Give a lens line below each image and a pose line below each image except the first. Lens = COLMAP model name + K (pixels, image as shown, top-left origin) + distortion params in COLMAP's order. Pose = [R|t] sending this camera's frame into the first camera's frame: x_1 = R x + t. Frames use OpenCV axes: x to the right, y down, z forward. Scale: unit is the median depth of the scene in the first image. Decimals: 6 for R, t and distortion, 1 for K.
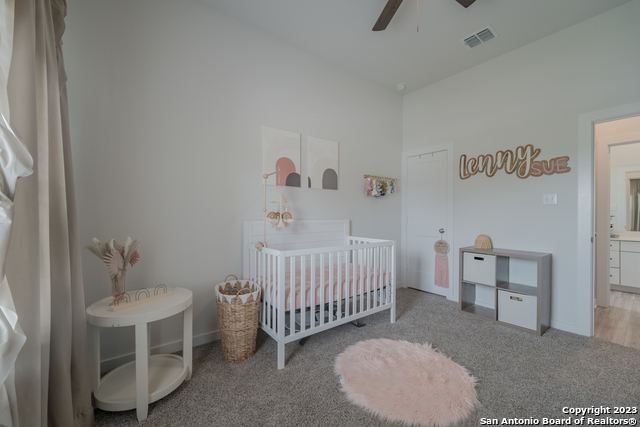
lens RADIAL K [[253.9, 0, 322.4], [0, 253.9, 215.4], [0, 0, 1]] dist [0.000830, 0.000125]
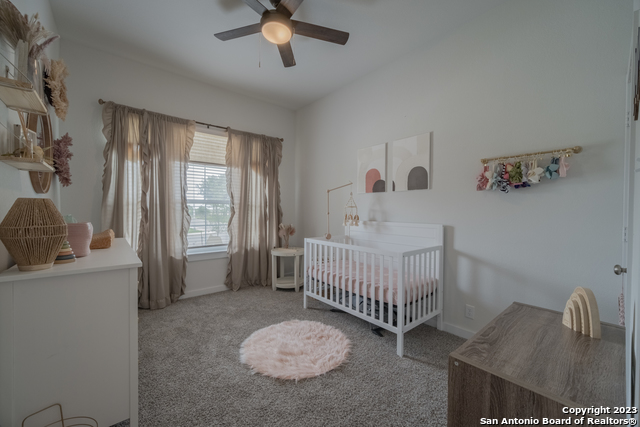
lens RADIAL K [[253.9, 0, 322.4], [0, 253.9, 215.4], [0, 0, 1]] dist [0.000830, 0.000125]
pose [[0.057168, 0.016528, -0.998228, 1.017422], [-0.007120, 0.999844, 0.016147, -0.026316], [0.998339, 0.006184, 0.057277, 0.683955]]
